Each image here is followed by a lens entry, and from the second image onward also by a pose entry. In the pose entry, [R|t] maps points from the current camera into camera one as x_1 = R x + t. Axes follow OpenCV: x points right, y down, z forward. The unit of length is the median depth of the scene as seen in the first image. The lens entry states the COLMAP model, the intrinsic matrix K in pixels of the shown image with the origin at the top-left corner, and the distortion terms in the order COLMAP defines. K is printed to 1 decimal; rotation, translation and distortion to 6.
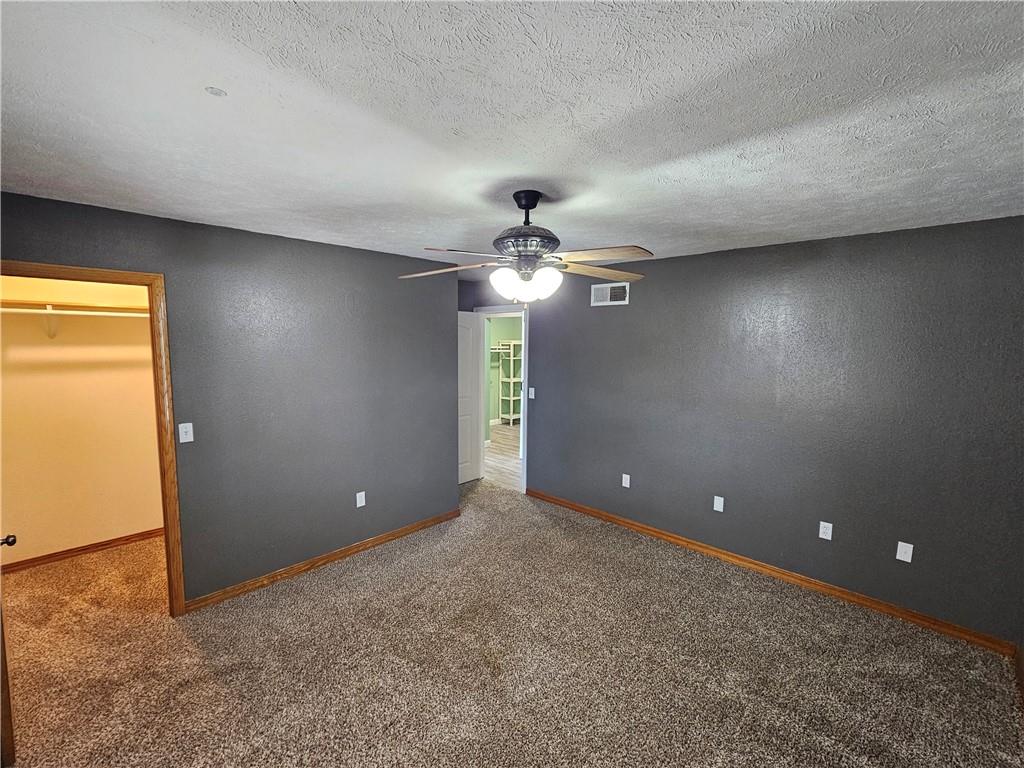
lens RADIAL K [[418.8, 0, 513.9], [0, 418.8, 380.5], [0, 0, 1]] dist [-0.002391, 0.000301]
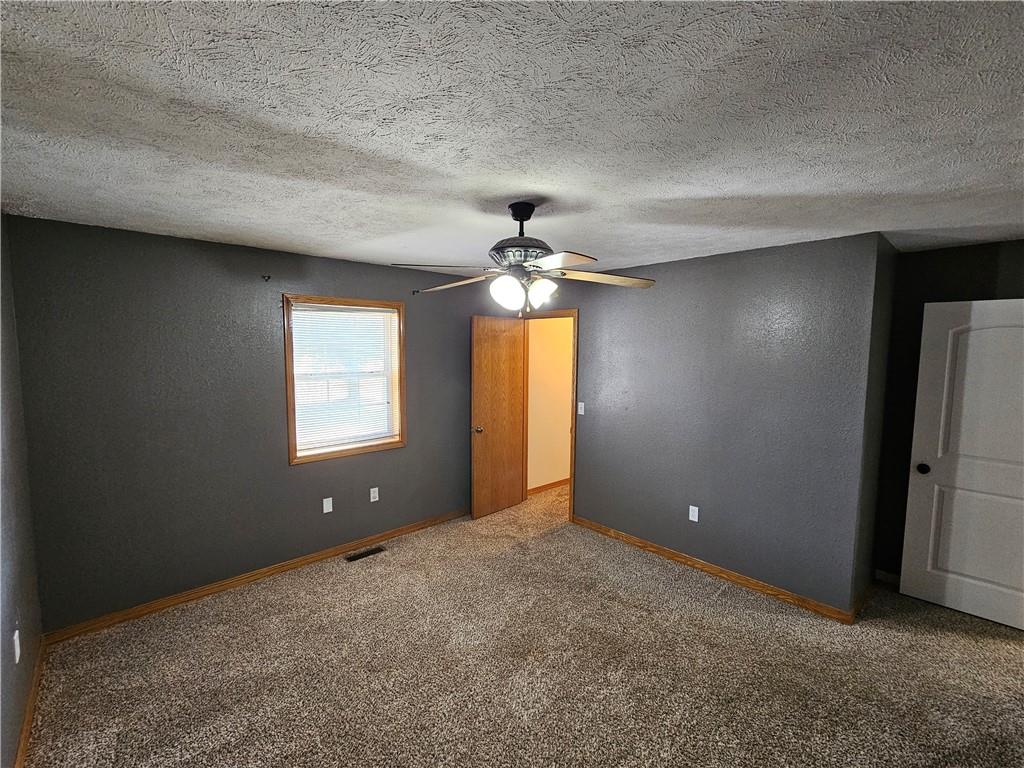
lens RADIAL K [[418.8, 0, 513.1], [0, 418.8, 383.3], [0, 0, 1]] dist [-0.002391, 0.000301]
pose [[0.014966, 0.079120, -0.996753, 0.764026], [-0.108491, 0.991107, 0.077043, -0.061067], [0.993985, 0.106986, 0.023417, 0.702341]]
